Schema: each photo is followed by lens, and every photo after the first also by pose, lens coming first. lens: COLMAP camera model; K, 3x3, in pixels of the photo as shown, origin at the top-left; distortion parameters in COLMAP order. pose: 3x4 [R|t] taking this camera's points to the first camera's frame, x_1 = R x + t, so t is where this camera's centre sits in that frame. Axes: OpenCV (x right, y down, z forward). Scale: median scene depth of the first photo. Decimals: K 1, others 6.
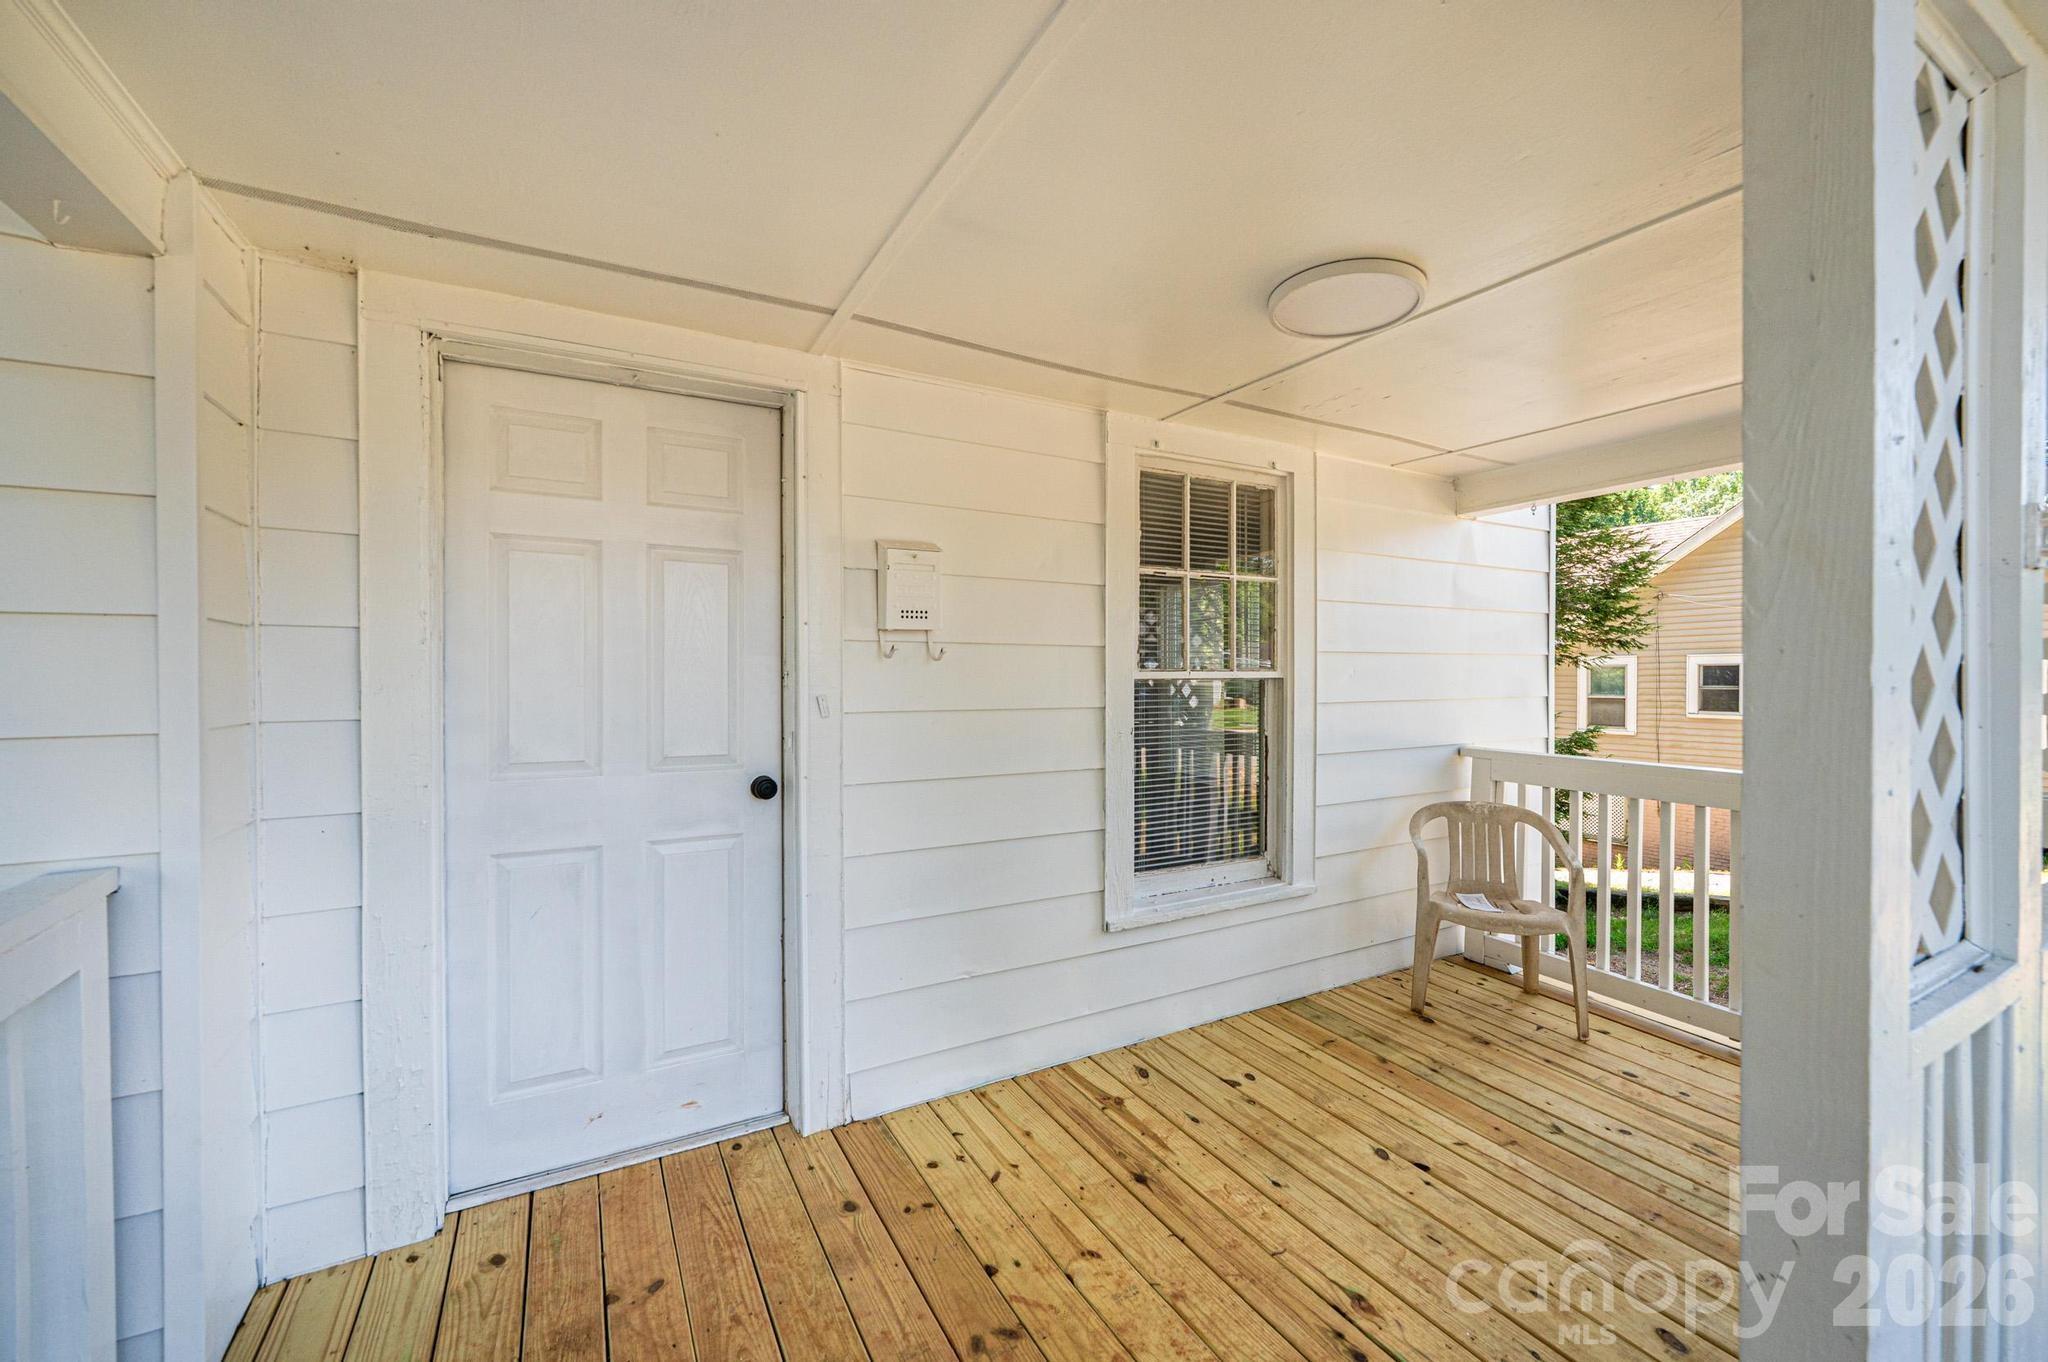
lens RADIAL K [[819.5, 0, 1047.1], [0, 819.5, 680.1], [0, 0, 1]] dist [-0.004472, 0.000930]
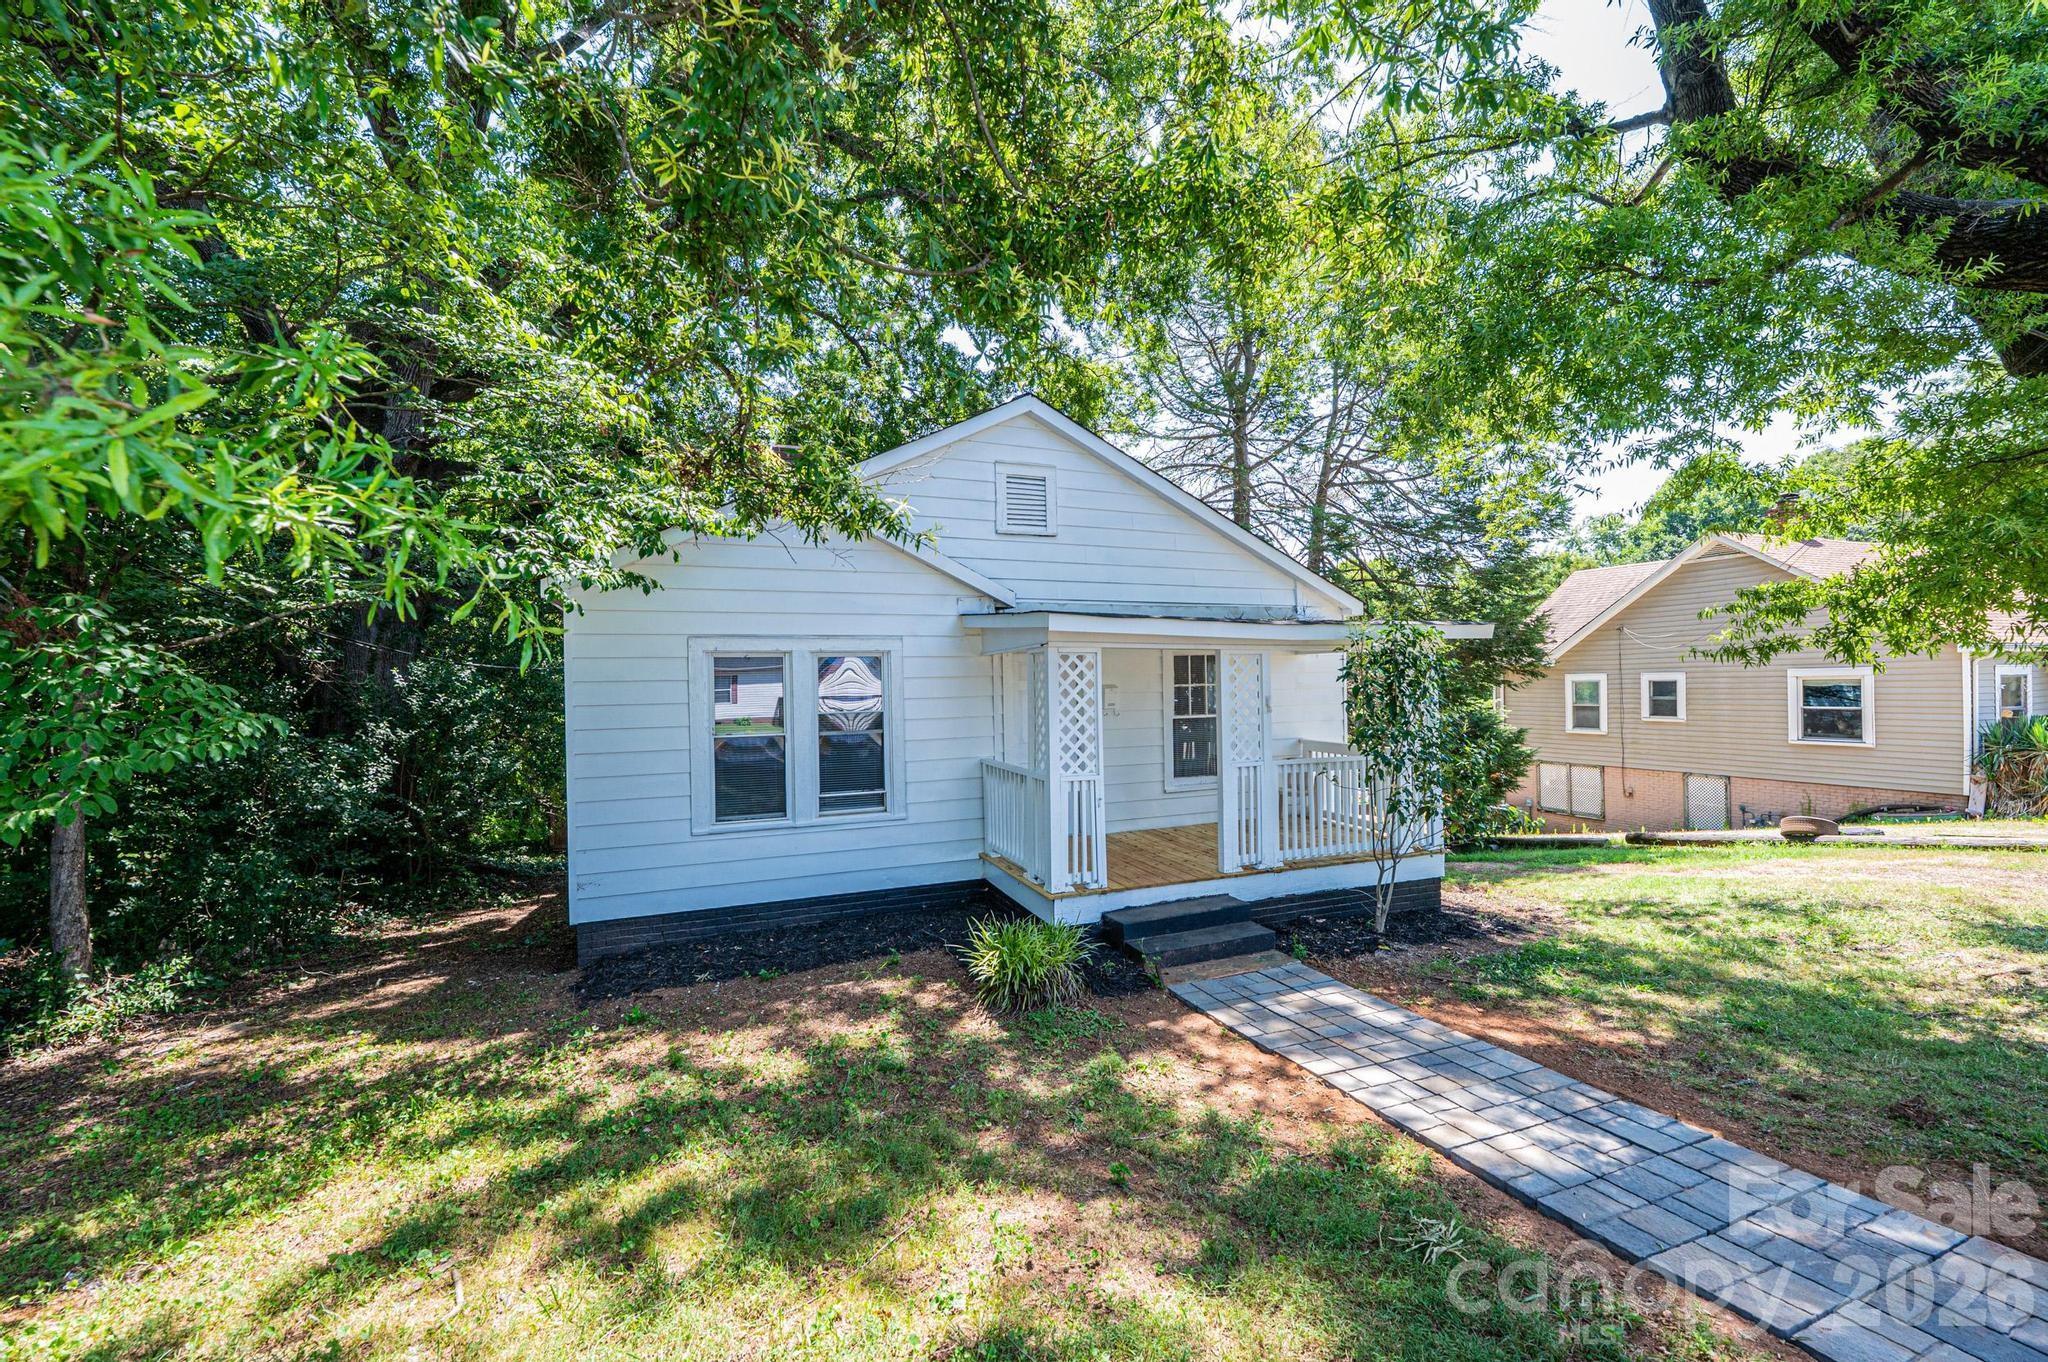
lens RADIAL K [[819.5, 0, 1027.7], [0, 819.5, 674.7], [0, 0, 1]] dist [-0.004472, 0.000930]
pose [[0.989758, -0.015267, -0.141934, -0.000592], [0.013989, 0.999852, -0.010001, -0.086926], [0.142066, 0.007913, 0.989826, -1.325759]]
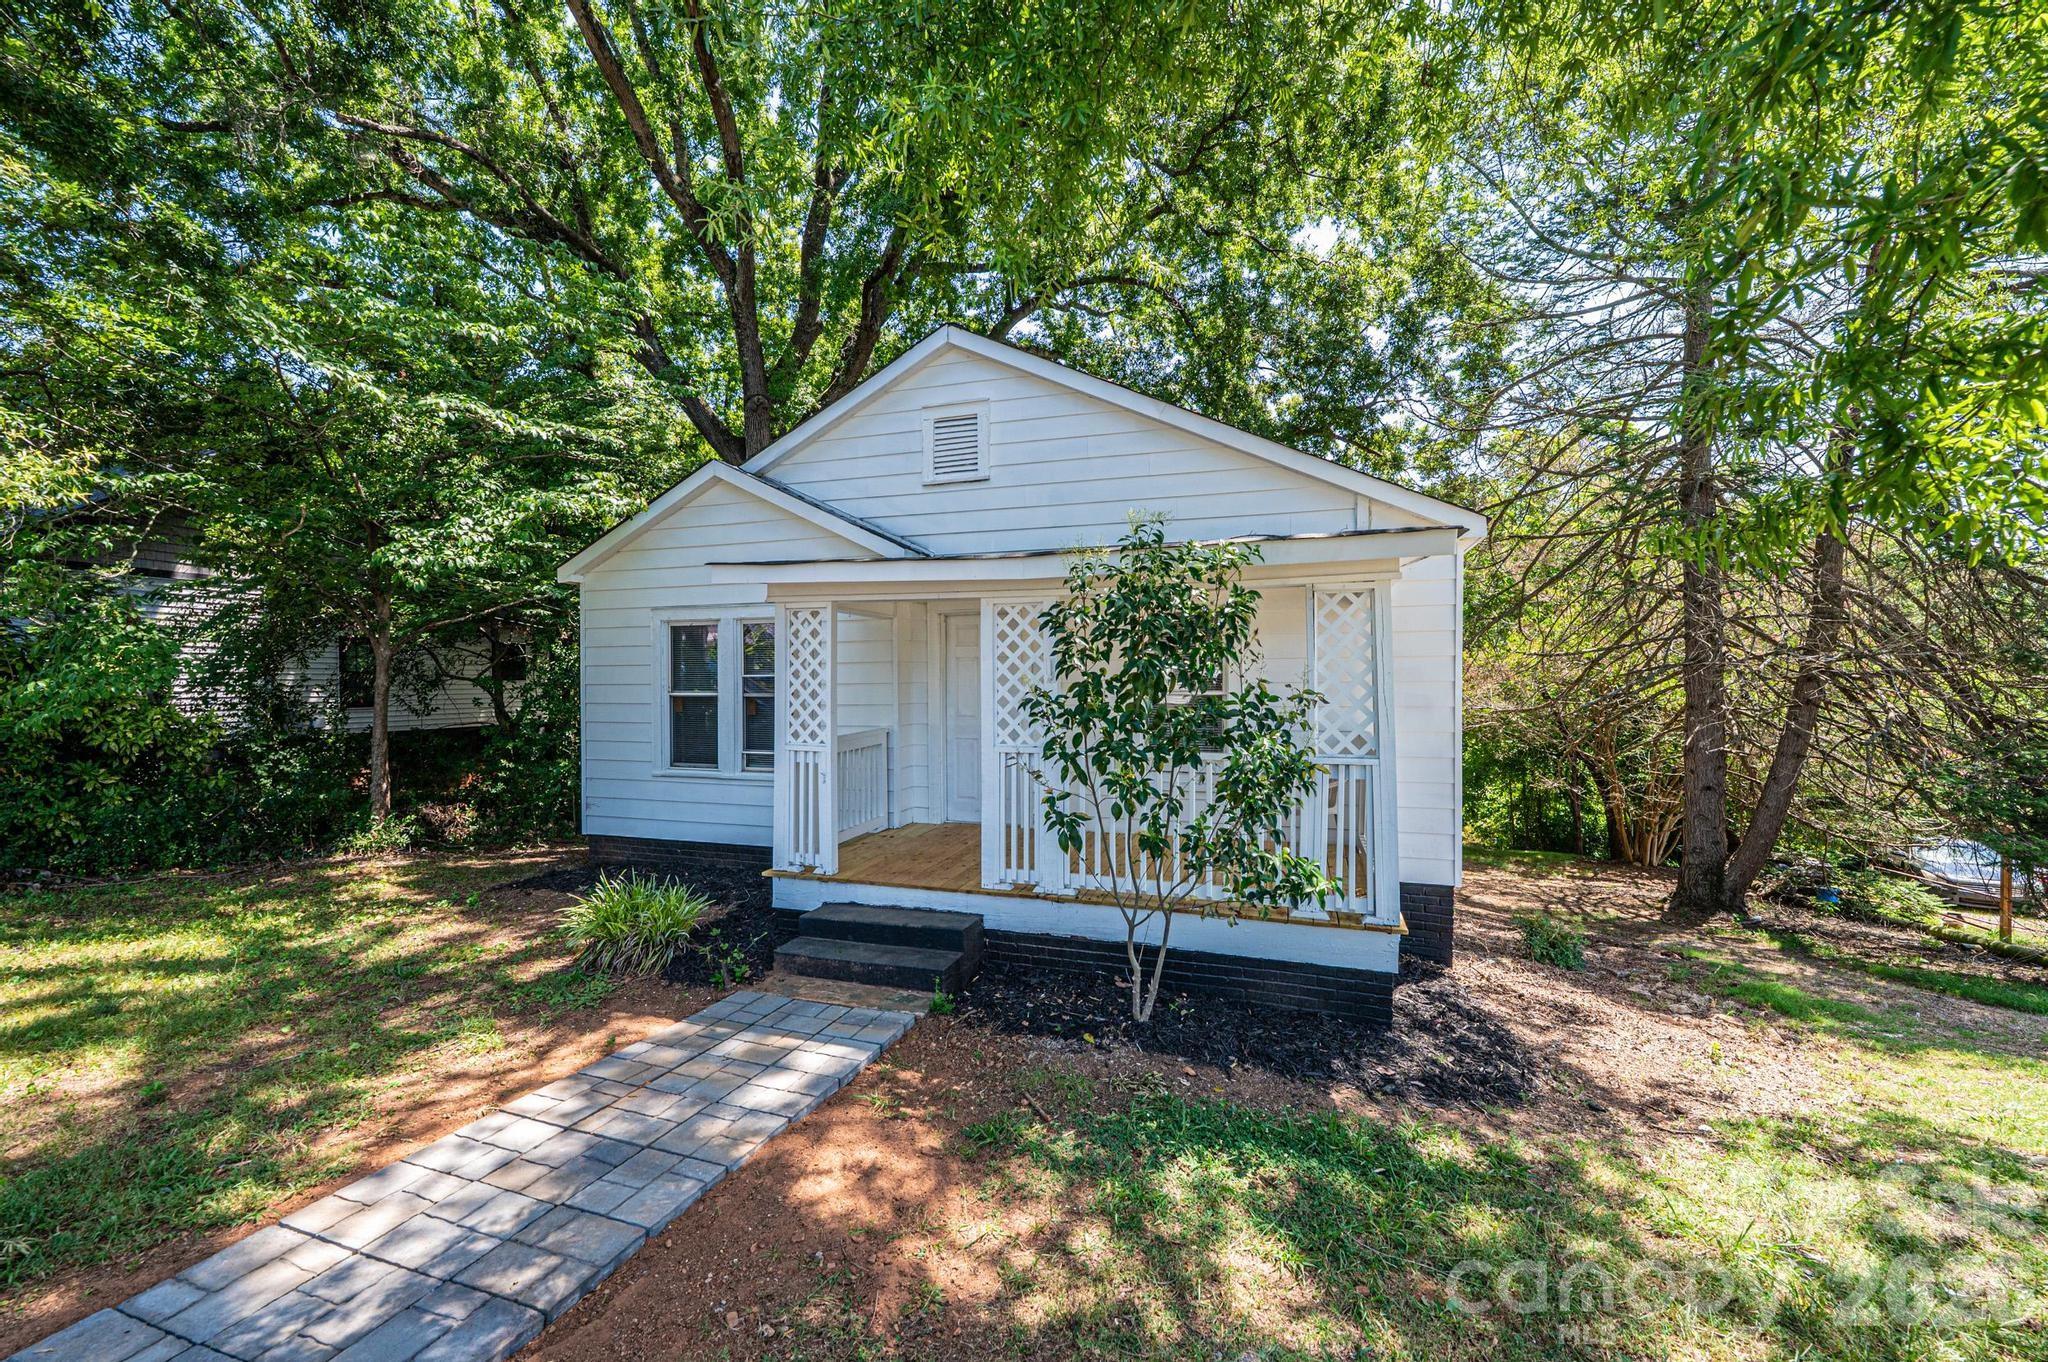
lens RADIAL K [[819.5, 0, 1019.8], [0, 819.5, 683.1], [0, 0, 1]] dist [-0.004472, 0.000930]
pose [[0.662111, 0.004797, -0.749391, 0.990030], [0.002580, 0.999959, 0.008679, -0.035710], [0.749402, -0.007680, 0.662071, -0.553868]]
